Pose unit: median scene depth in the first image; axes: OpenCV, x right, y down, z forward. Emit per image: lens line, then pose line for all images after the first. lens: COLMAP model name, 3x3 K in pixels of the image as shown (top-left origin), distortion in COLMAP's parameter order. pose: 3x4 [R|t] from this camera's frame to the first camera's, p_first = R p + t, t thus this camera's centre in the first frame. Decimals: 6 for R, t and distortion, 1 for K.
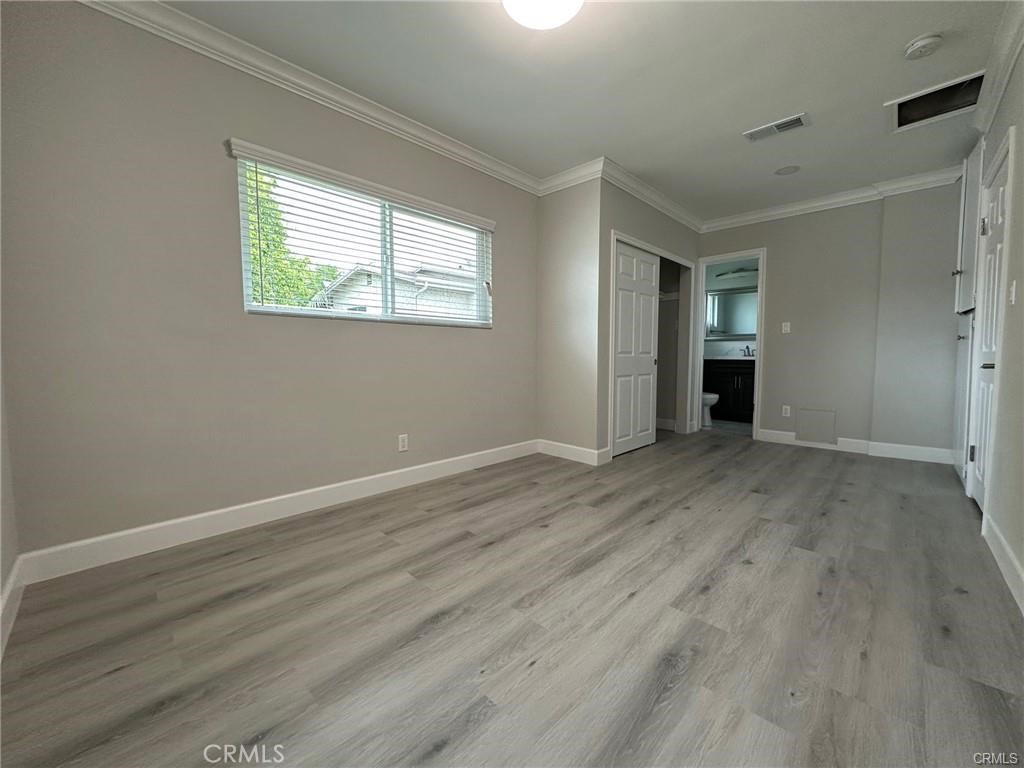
lens RADIAL K [[408.1, 0, 515.3], [0, 408.1, 383.3], [0, 0, 1]] dist [0.000340, 0.000556]
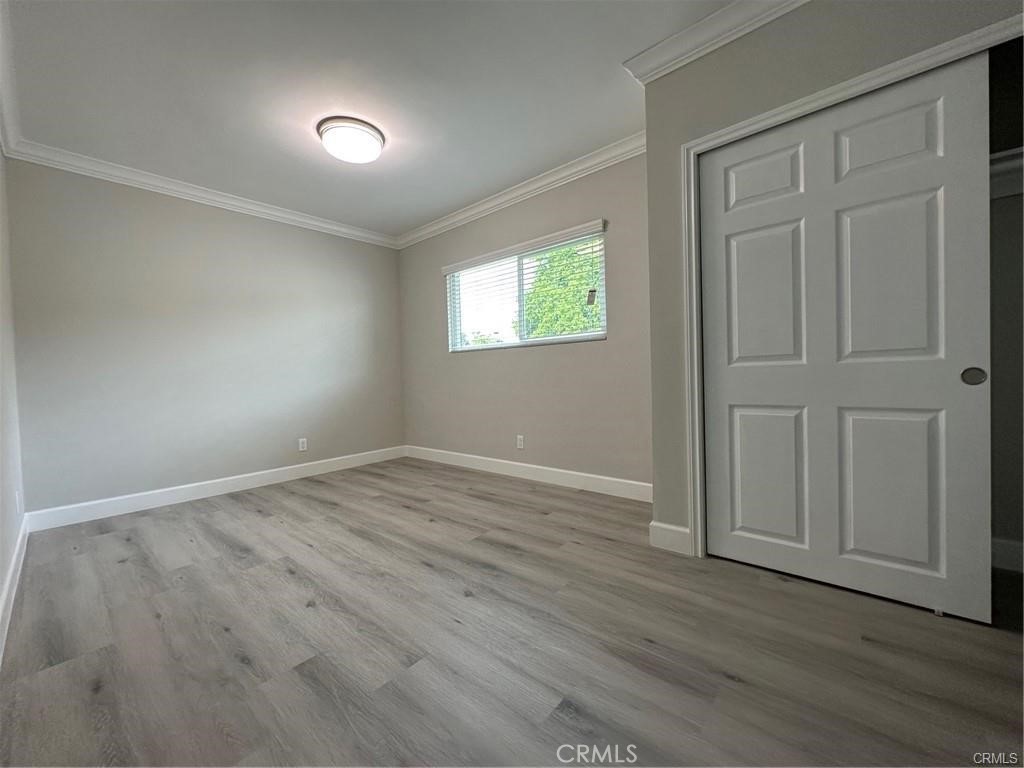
lens RADIAL K [[408.1, 0, 510.2], [0, 408.1, 385.2], [0, 0, 1]] dist [0.000340, 0.000556]
pose [[0.044780, 0.024162, -0.998705, 1.323051], [-0.036605, 0.999076, 0.022530, -0.076705], [0.998326, 0.035549, 0.045624, 1.233070]]
